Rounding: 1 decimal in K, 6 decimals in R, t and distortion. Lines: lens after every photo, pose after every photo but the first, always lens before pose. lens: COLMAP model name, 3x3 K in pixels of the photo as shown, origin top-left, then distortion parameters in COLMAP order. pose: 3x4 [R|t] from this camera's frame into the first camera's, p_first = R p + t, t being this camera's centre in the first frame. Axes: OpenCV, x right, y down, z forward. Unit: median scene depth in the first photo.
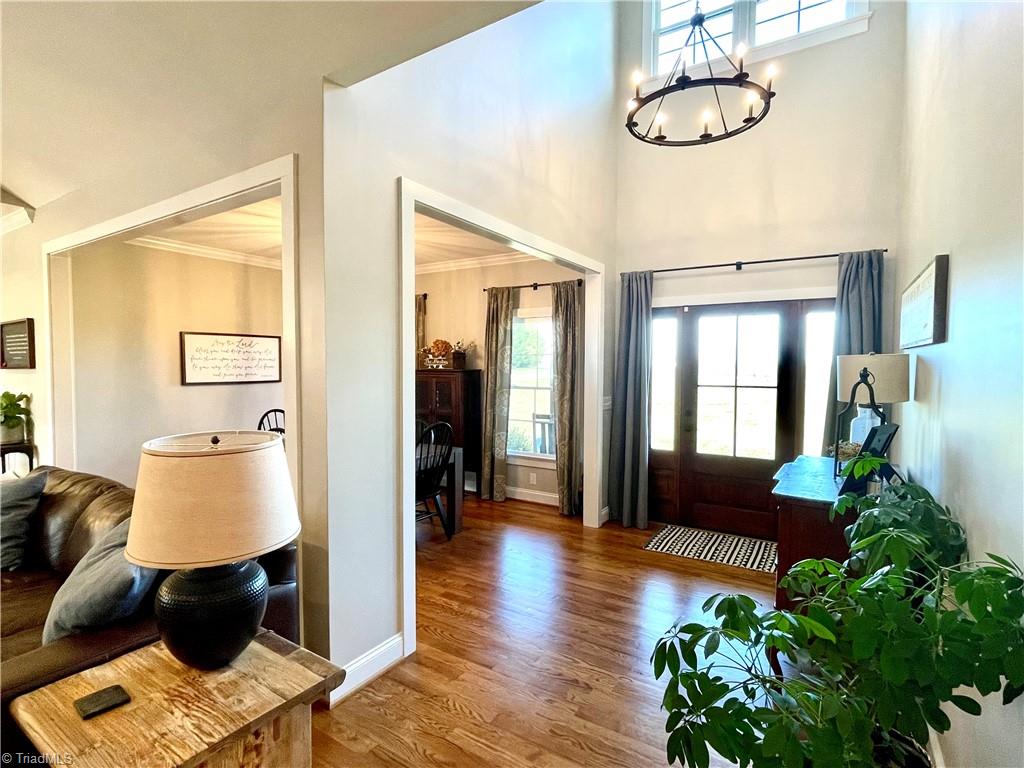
lens RADIAL K [[514.3, 0, 512.0], [0, 514.3, 384.0], [0, 0, 1]] dist [0.001172, 0.000333]
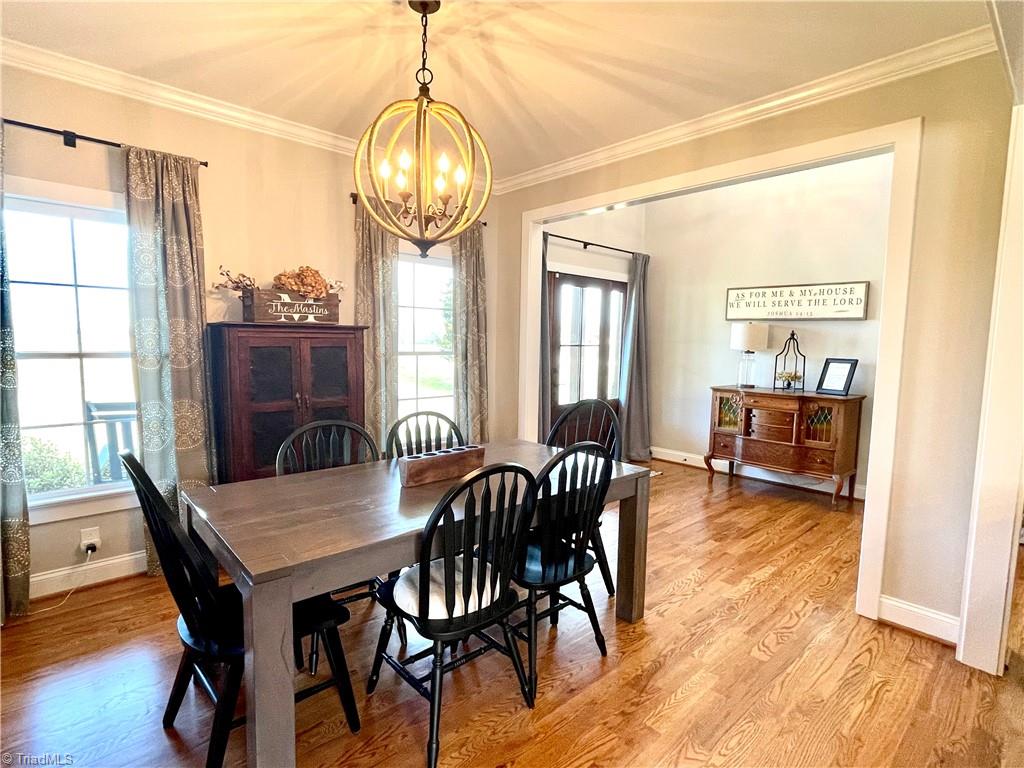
lens RADIAL K [[514.3, 0, 512.0], [0, 514.3, 384.0], [0, 0, 1]] dist [0.001172, 0.000333]
pose [[0.267451, -0.077955, 0.960413, -0.658725], [0.023477, 0.996953, 0.074383, -0.000843], [-0.963286, 0.002654, 0.268466, 0.718221]]
